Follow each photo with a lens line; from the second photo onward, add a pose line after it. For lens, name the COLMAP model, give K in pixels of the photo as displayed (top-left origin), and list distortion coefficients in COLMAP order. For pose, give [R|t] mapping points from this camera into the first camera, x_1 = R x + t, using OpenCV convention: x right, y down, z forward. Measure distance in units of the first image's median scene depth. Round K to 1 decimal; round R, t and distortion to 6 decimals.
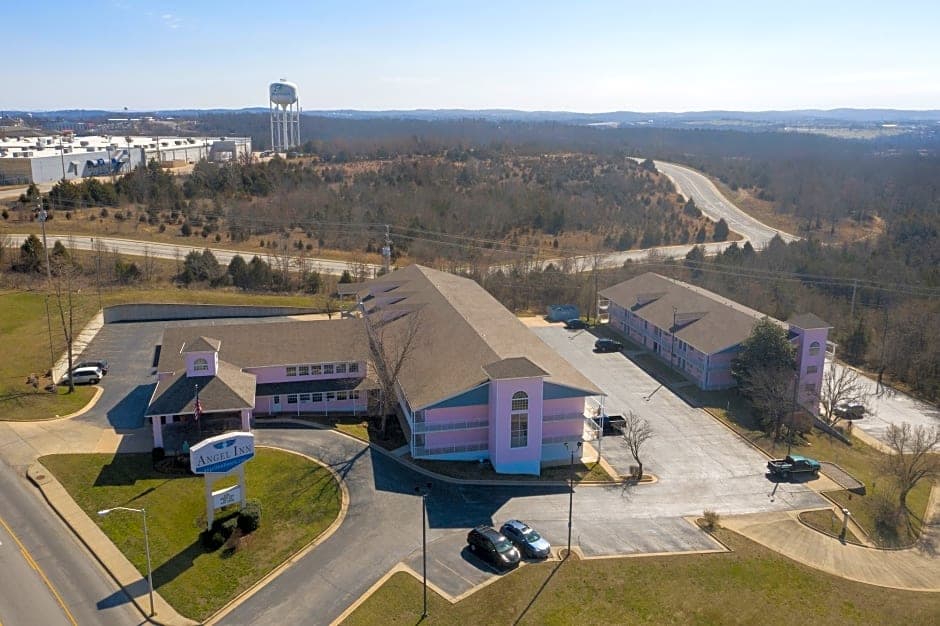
lens RADIAL K [[753.8, 0, 470.0], [0, 753.8, 313.0], [0, 0, 1]] dist [-0.018027, -0.004410]
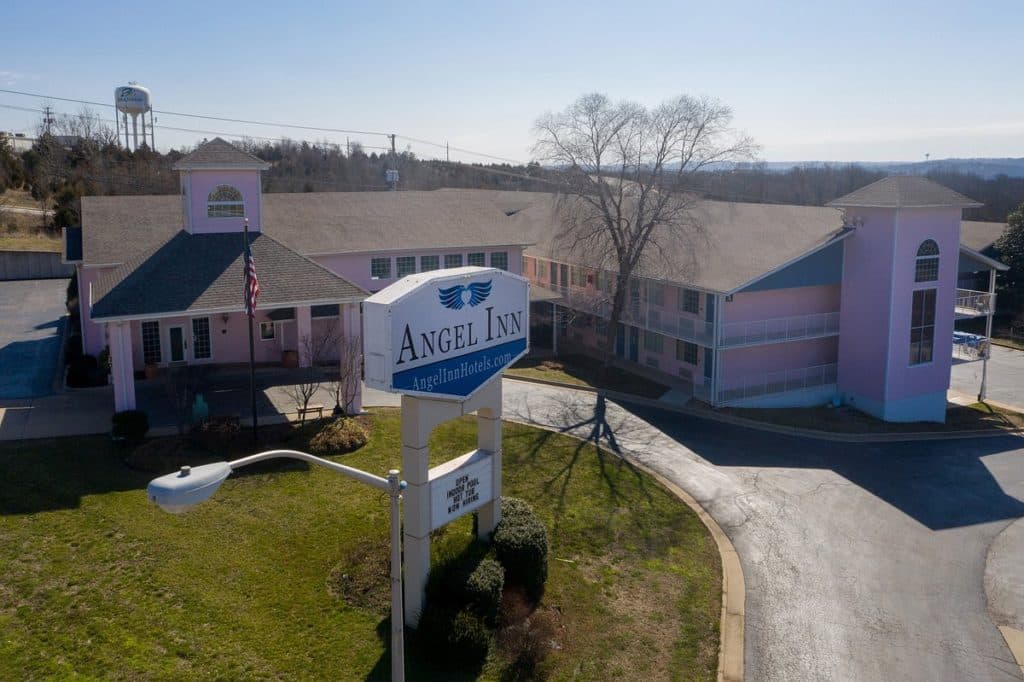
lens RADIAL K [[817.7, 0, 508.0], [0, 817.7, 307.6], [0, 0, 1]] dist [-0.010828, -0.005966]
pose [[0.978477, -0.053422, 0.199323, -0.300150], [0.067835, 0.995498, -0.066194, 0.161904], [-0.194889, 0.078290, 0.977696, 0.555854]]
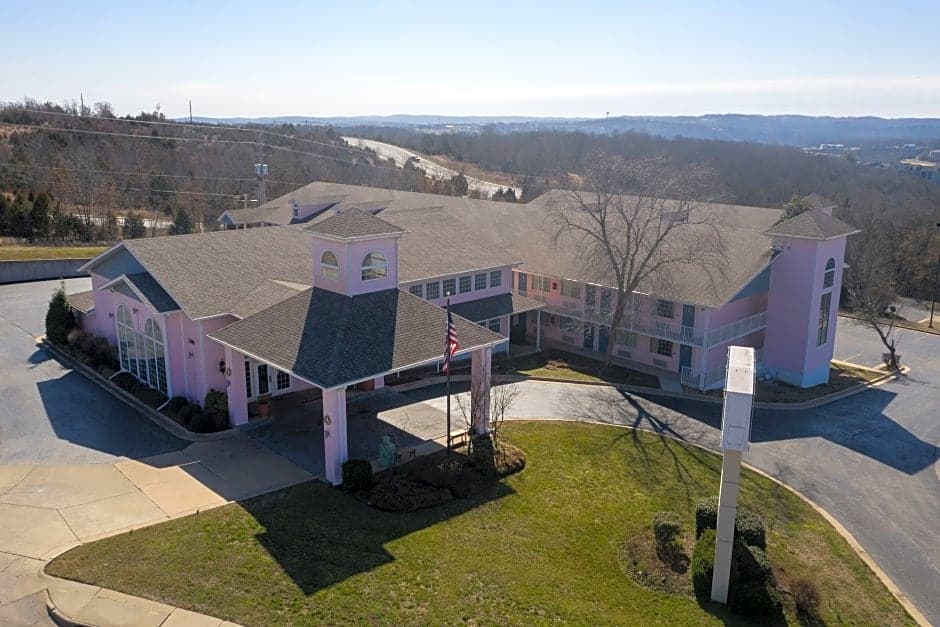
lens RADIAL K [[753.8, 0, 470.0], [0, 753.8, 313.5], [0, 0, 1]] dist [-0.018027, -0.004410]
pose [[0.870537, -0.134145, 0.473466, -0.532663], [0.126585, 0.990795, 0.047972, 0.080061], [-0.475543, 0.018172, 0.879505, 0.571821]]
